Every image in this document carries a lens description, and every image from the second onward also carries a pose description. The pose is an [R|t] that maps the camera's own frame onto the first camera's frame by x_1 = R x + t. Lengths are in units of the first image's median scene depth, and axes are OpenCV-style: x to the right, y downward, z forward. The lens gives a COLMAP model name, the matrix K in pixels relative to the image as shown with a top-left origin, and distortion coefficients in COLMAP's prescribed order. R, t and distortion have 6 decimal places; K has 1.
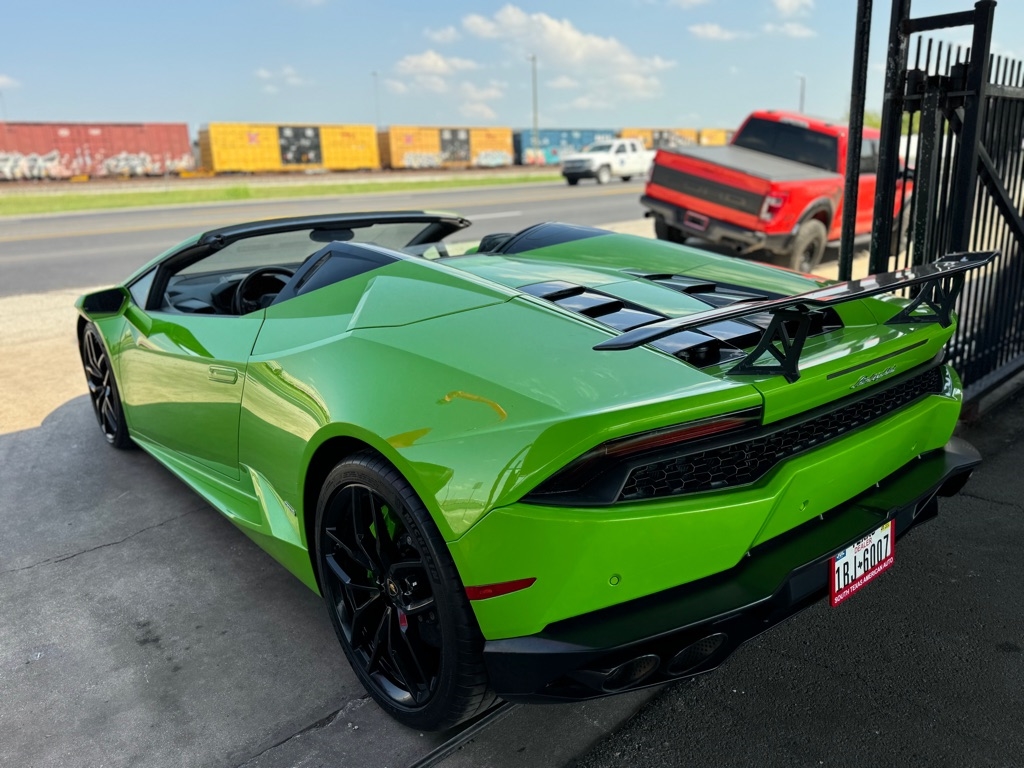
lens RADIAL K [[787.0, 0, 498.9], [0, 787.0, 385.3], [0, 0, 1]] dist [0.036051, -0.048174]
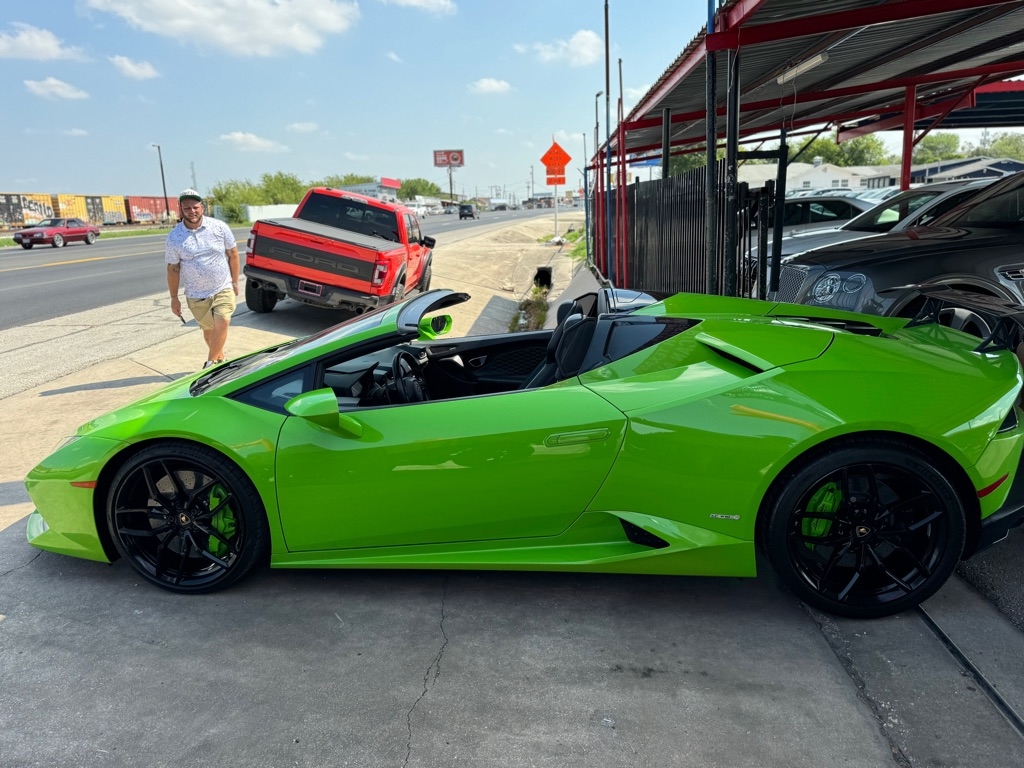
lens RADIAL K [[787.0, 0, 503.8], [0, 787.0, 382.7], [0, 0, 1]] dist [0.036051, -0.048174]
pose [[0.718727, -0.141317, 0.680780, -0.776762], [0.195849, 0.980629, -0.003205, -0.071610], [-0.667139, 0.135633, 0.732481, 0.152299]]
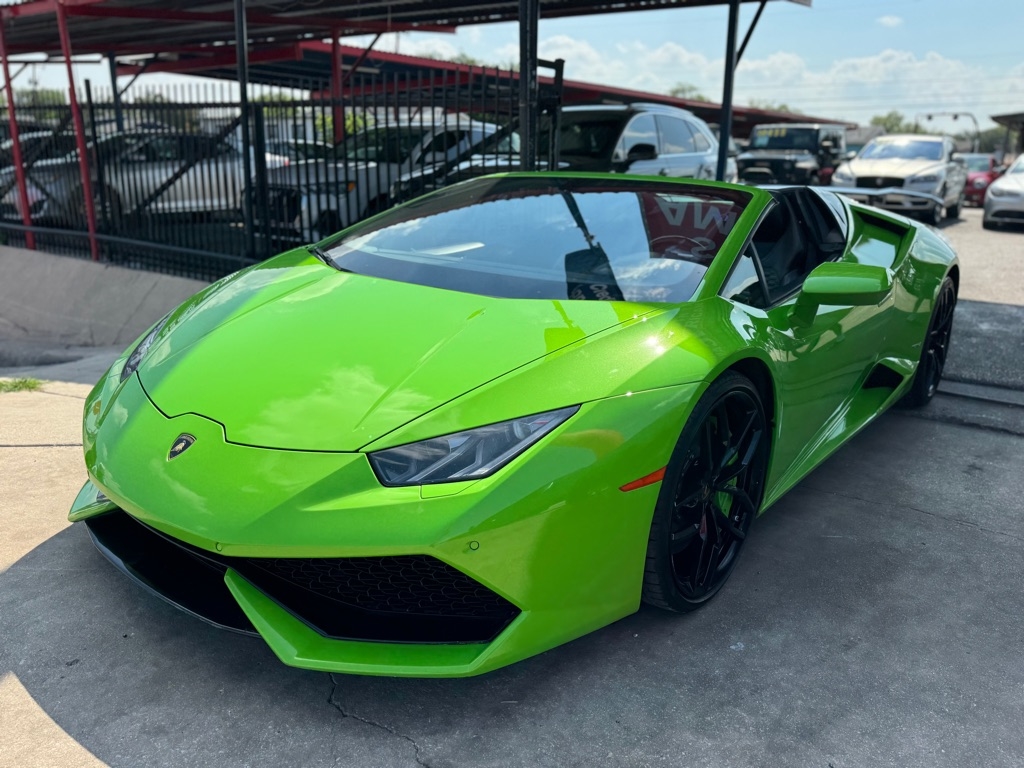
lens RADIAL K [[787.0, 0, 511.8], [0, 787.0, 388.2], [0, 0, 1]] dist [0.036051, -0.048174]
pose [[-0.214695, -0.240958, 0.946491, -0.931582], [0.244087, 0.925100, 0.290879, -0.247994], [-0.945689, 0.293477, -0.139800, 1.153886]]
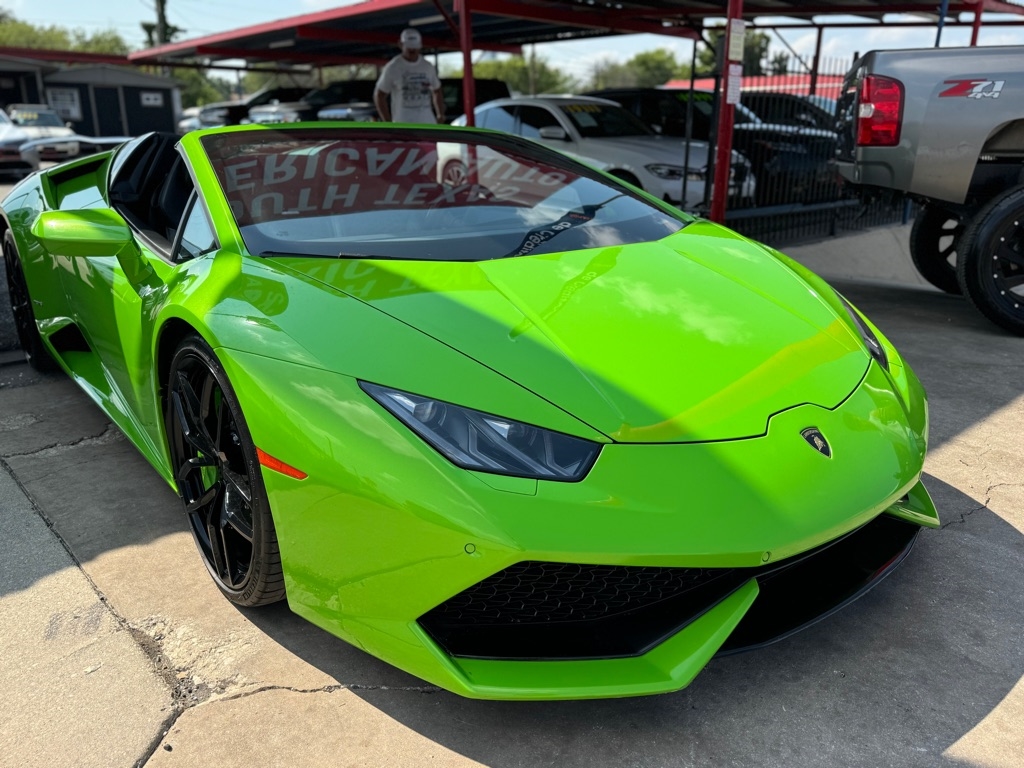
lens RADIAL K [[787.0, 0, 512.7], [0, 787.0, 393.6], [0, 0, 1]] dist [0.036051, -0.048174]
pose [[-0.999462, 0.029204, 0.014934, -0.303028], [0.032557, 0.827731, 0.560180, -0.384443], [0.003998, 0.560364, -0.828237, 1.610143]]
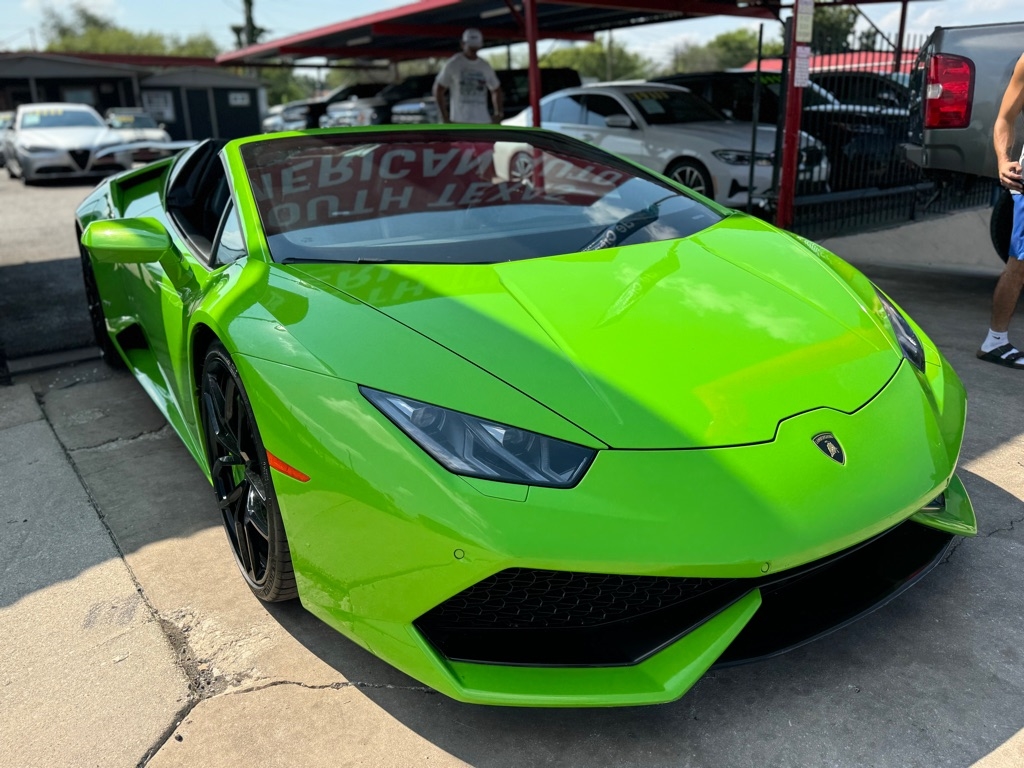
lens RADIAL K [[787.0, 0, 516.7], [0, 787.0, 381.3], [0, 0, 1]] dist [0.036051, -0.048174]
pose [[-0.993501, 0.029637, 0.109900, -0.342258], [0.086049, 0.827586, 0.554705, -0.390747], [-0.074512, 0.560556, -0.824757, 1.605712]]
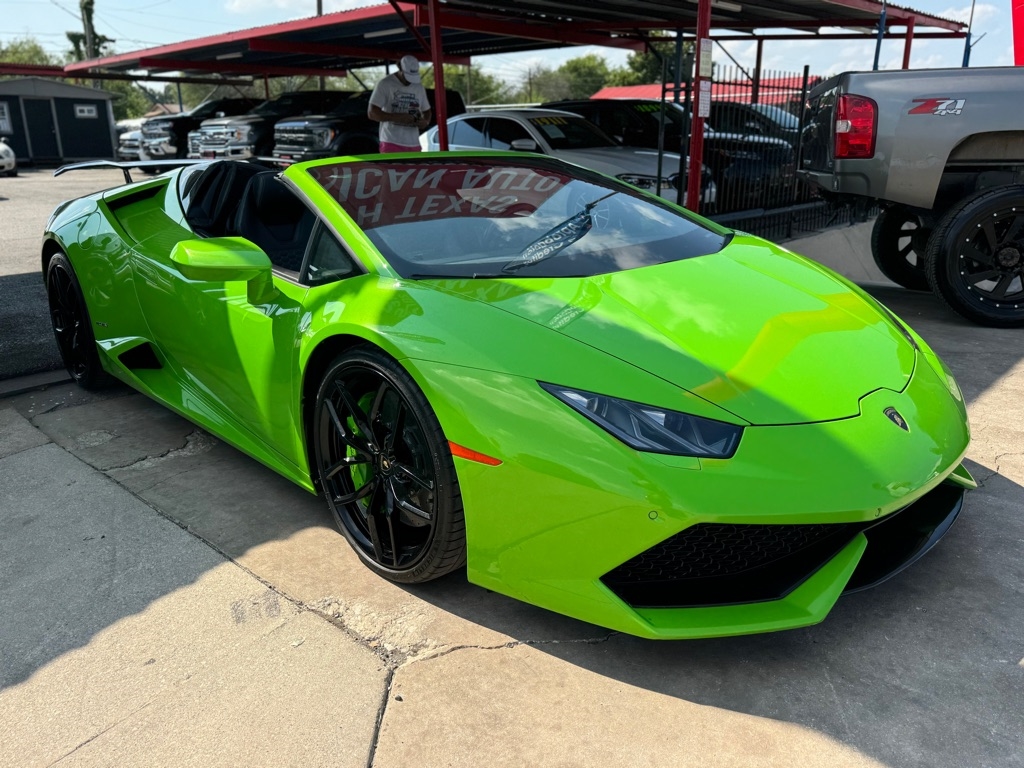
lens RADIAL K [[787.0, 0, 514.6], [0, 787.0, 391.1], [0, 0, 1]] dist [0.036051, -0.048174]
pose [[-0.995855, 0.066831, -0.061696, -0.185113], [0.021437, 0.831669, 0.554858, -0.424648], [0.088392, 0.551236, -0.829654, 1.666959]]
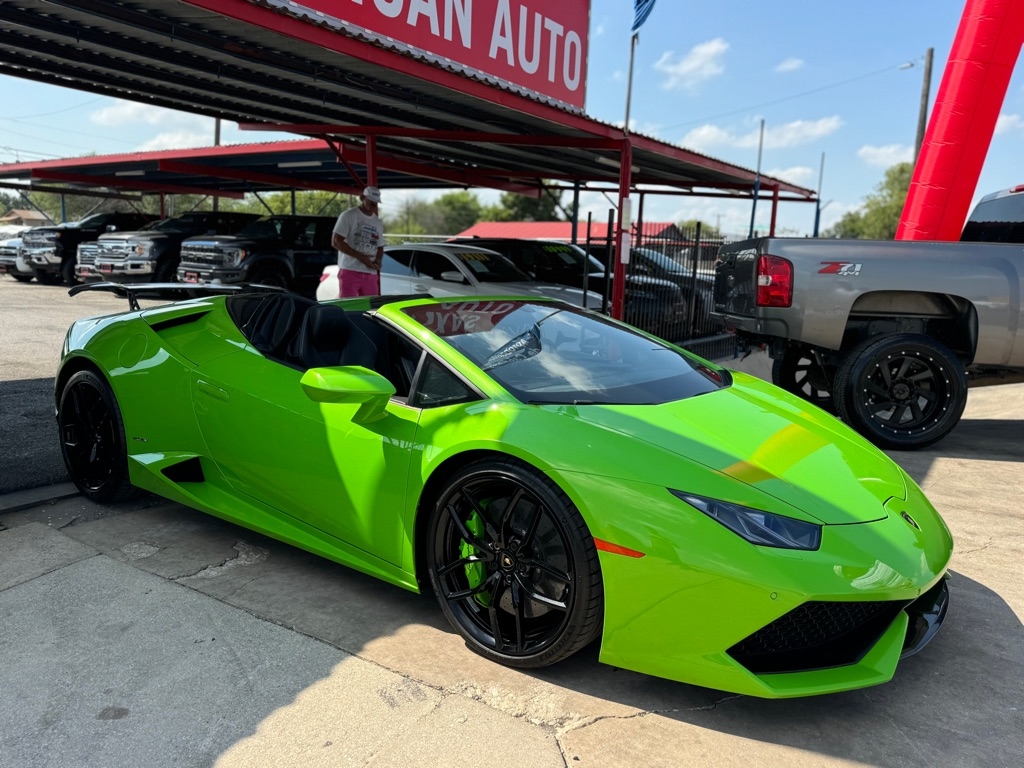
lens RADIAL K [[787.0, 0, 507.0], [0, 787.0, 392.5], [0, 0, 1]] dist [0.036051, -0.048174]
pose [[-0.973004, 0.036283, -0.227917, 0.007140], [-0.065306, 0.903914, 0.422700, -0.472501], [0.221354, 0.426173, -0.877143, 1.731249]]
